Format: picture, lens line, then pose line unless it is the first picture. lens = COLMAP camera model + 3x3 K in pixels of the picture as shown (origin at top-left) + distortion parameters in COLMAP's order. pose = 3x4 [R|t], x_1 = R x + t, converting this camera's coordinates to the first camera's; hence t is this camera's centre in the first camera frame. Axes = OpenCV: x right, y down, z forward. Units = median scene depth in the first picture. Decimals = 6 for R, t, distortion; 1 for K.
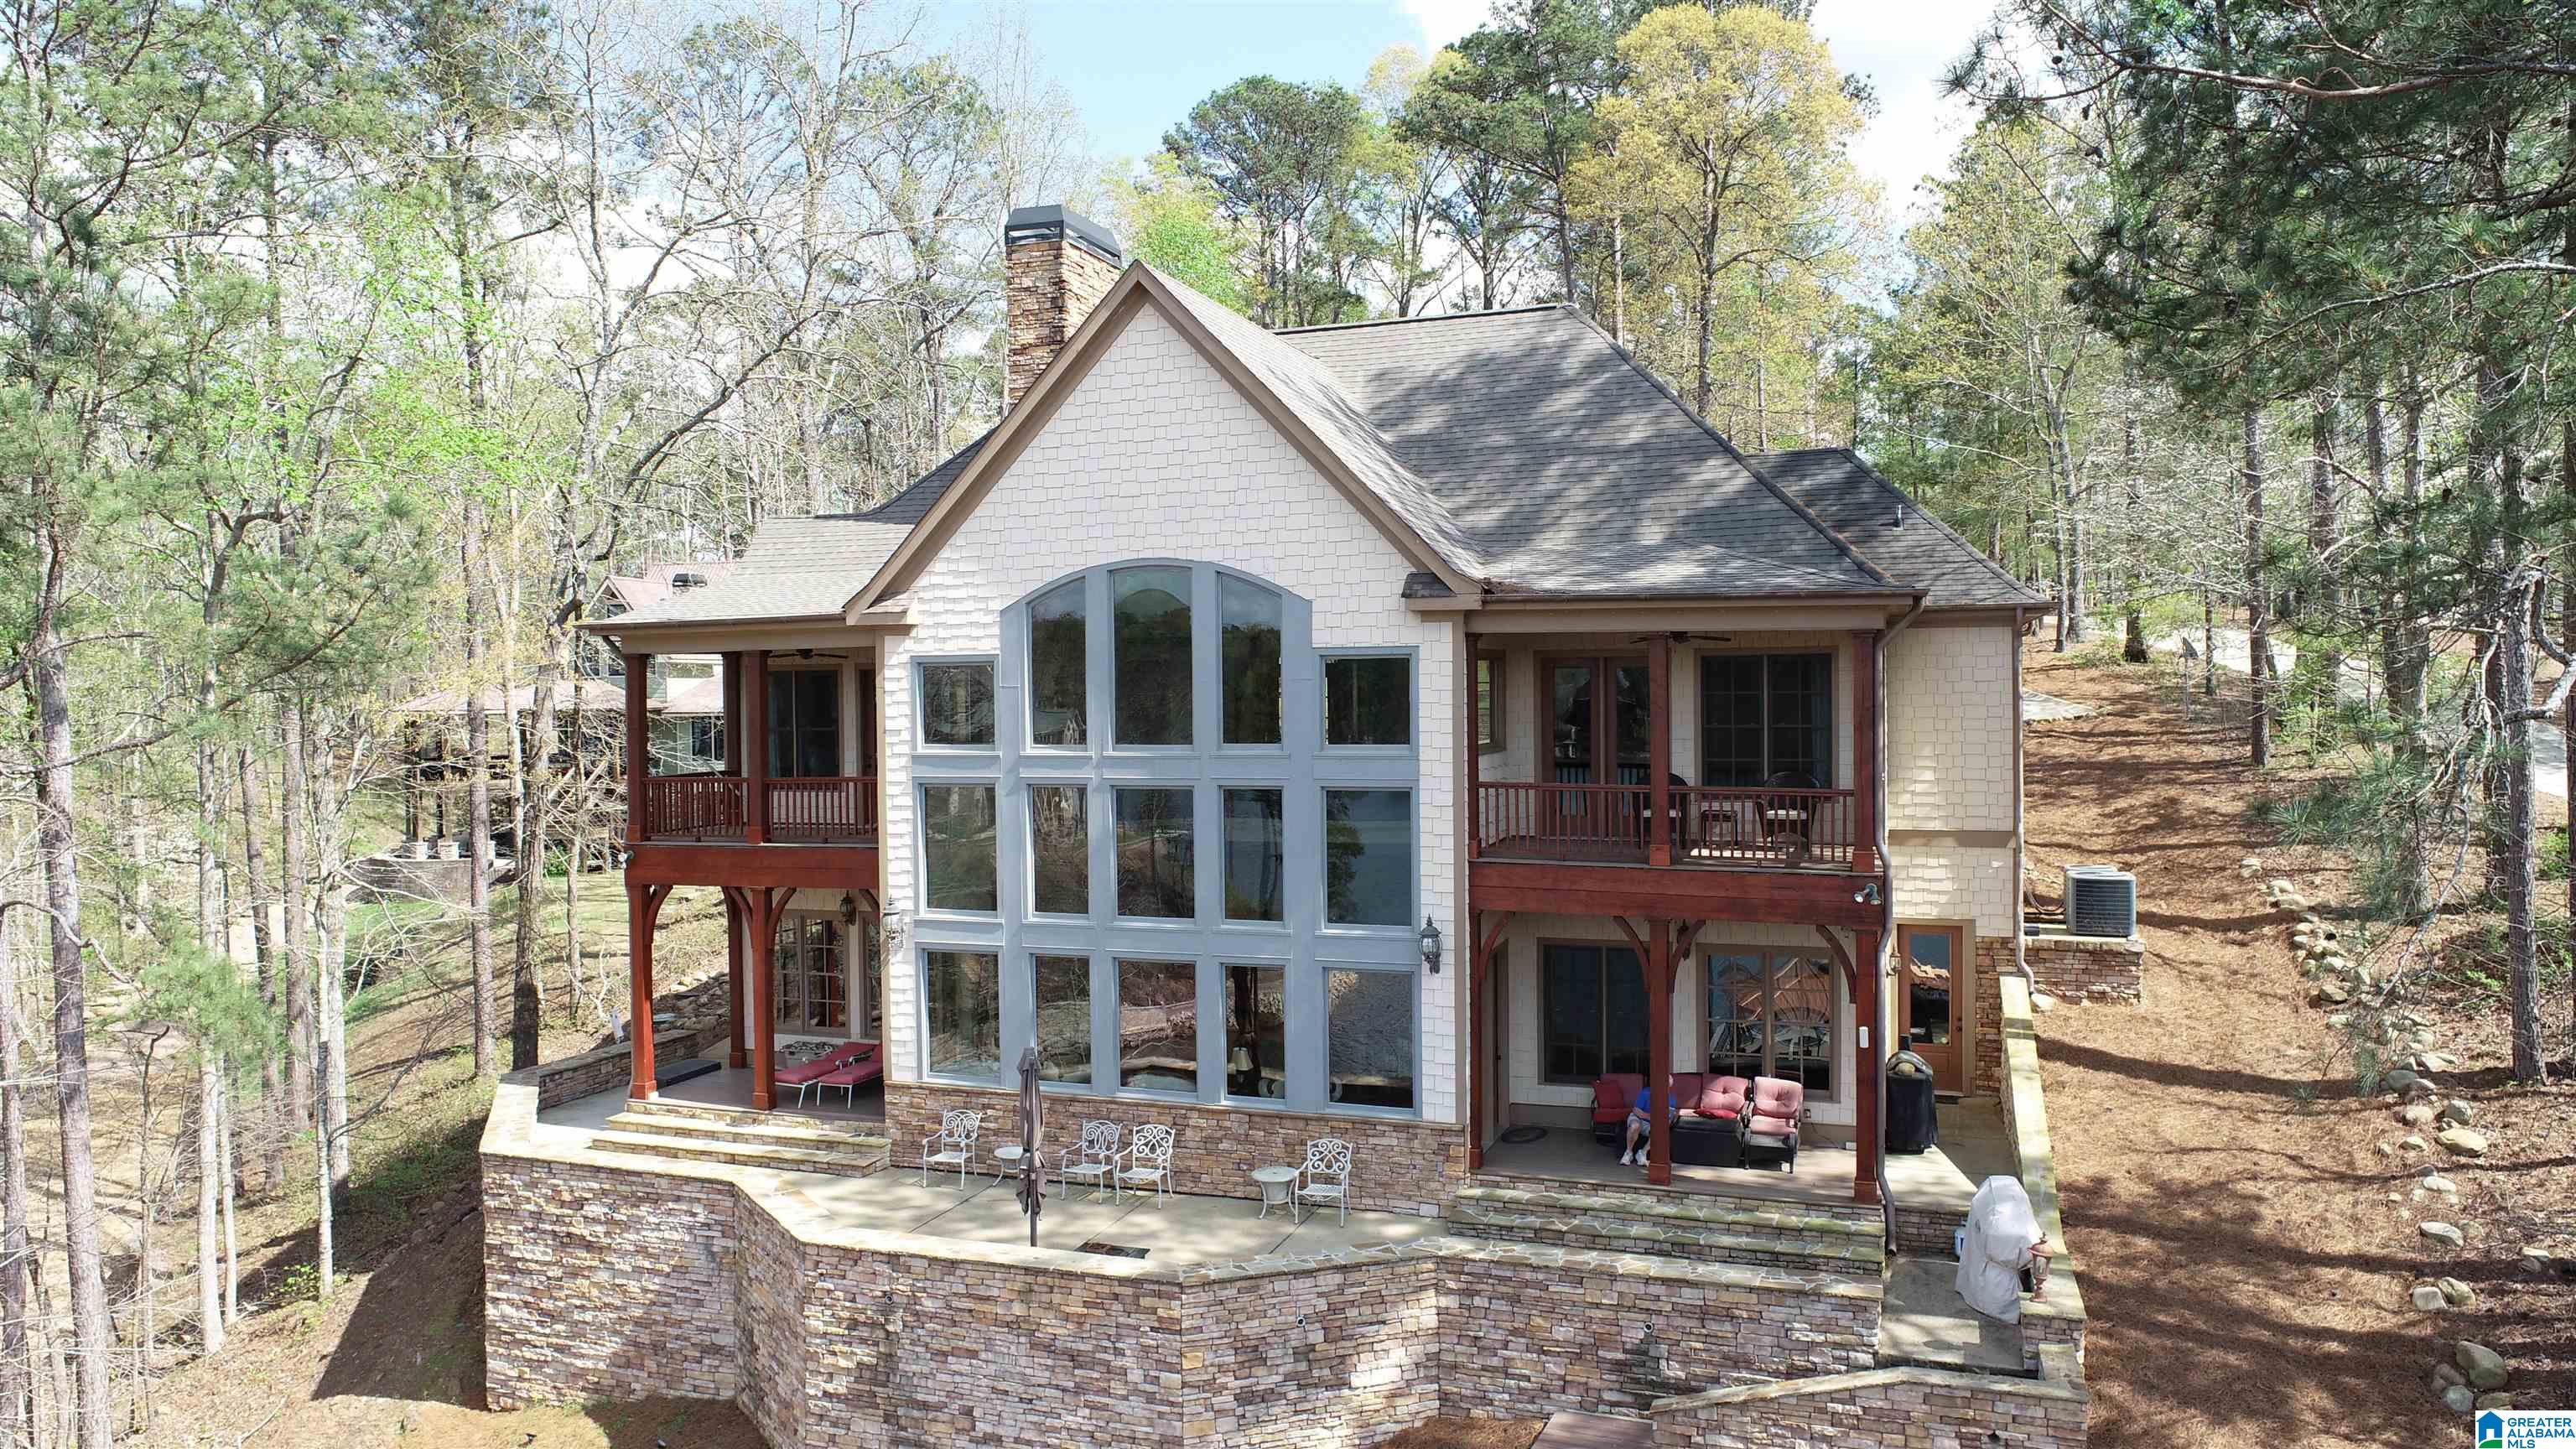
lens RADIAL K [[1745.3, 0, 1283.5], [0, 1745.3, 726.4], [0, 0, 1]] dist [-0.010836, 0.000028]
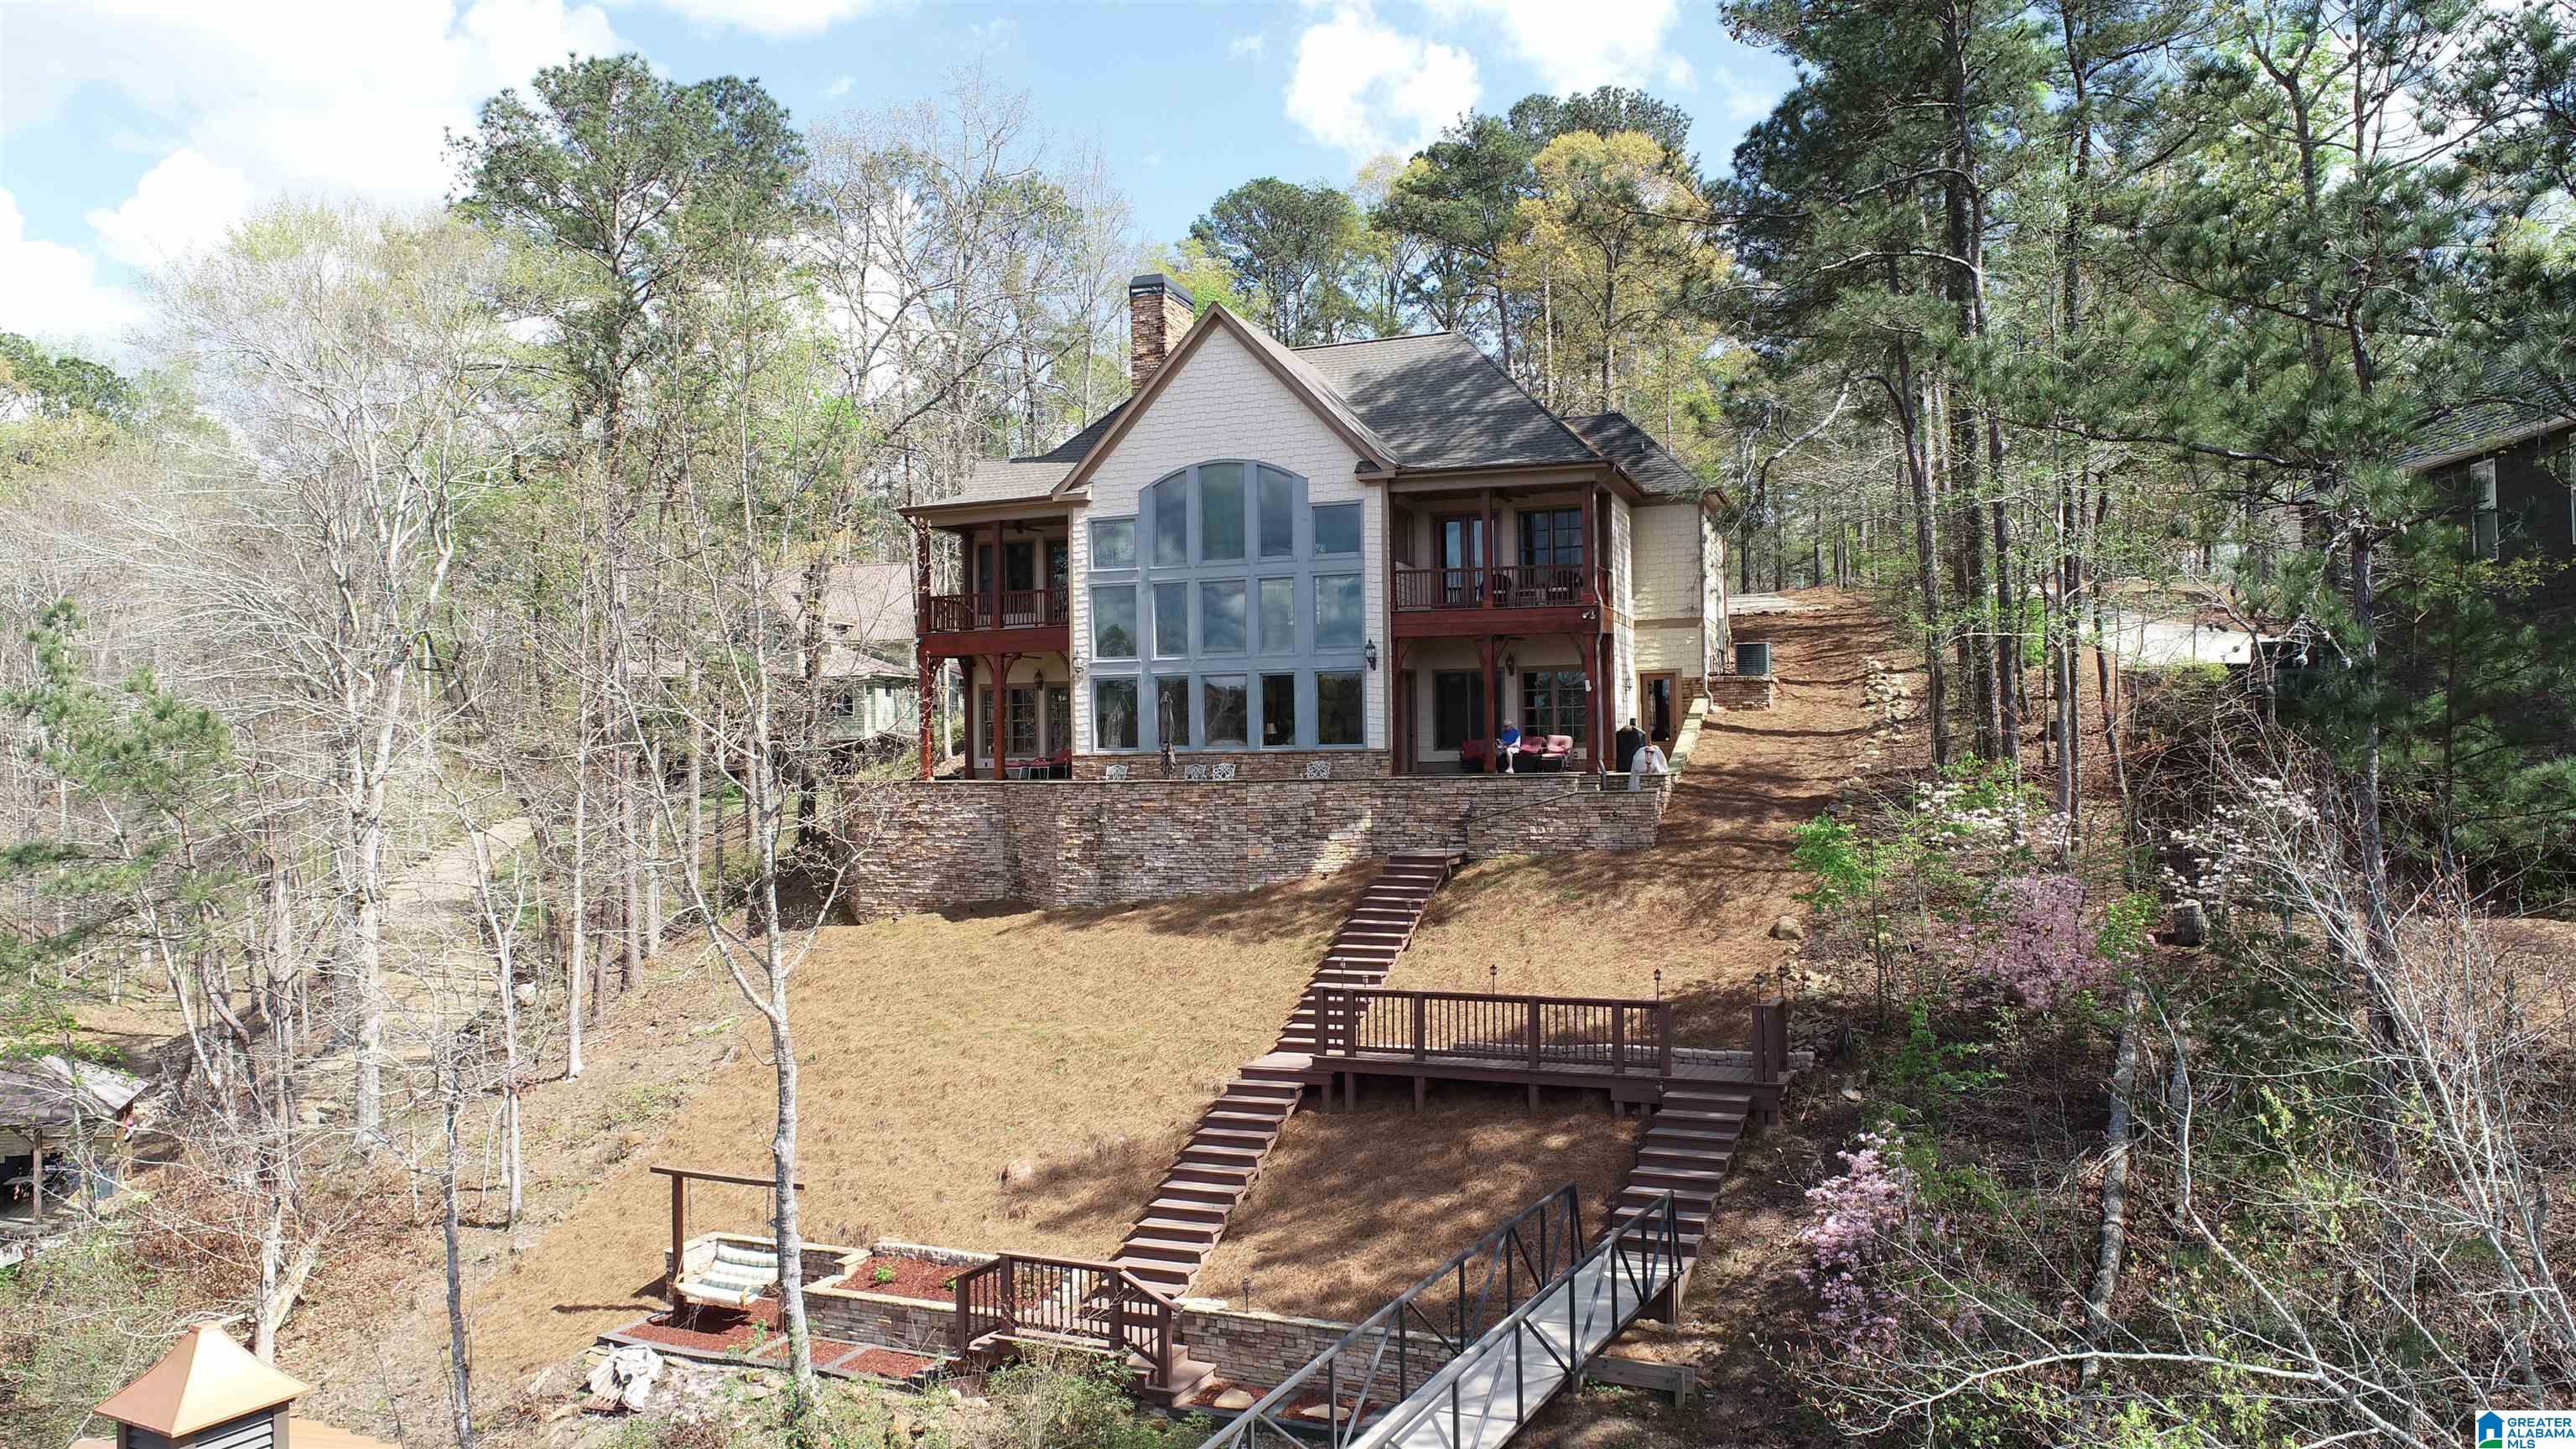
lens RADIAL K [[1745.3, 0, 1287.4], [0, 1745.3, 729.0], [0, 0, 1]] dist [-0.010836, 0.000028]
pose [[0.999990, -0.004000, 0.001824, -0.010042], [0.004072, 0.999130, -0.041507, 0.260357], [-0.001656, 0.041514, 0.999137, -0.825460]]
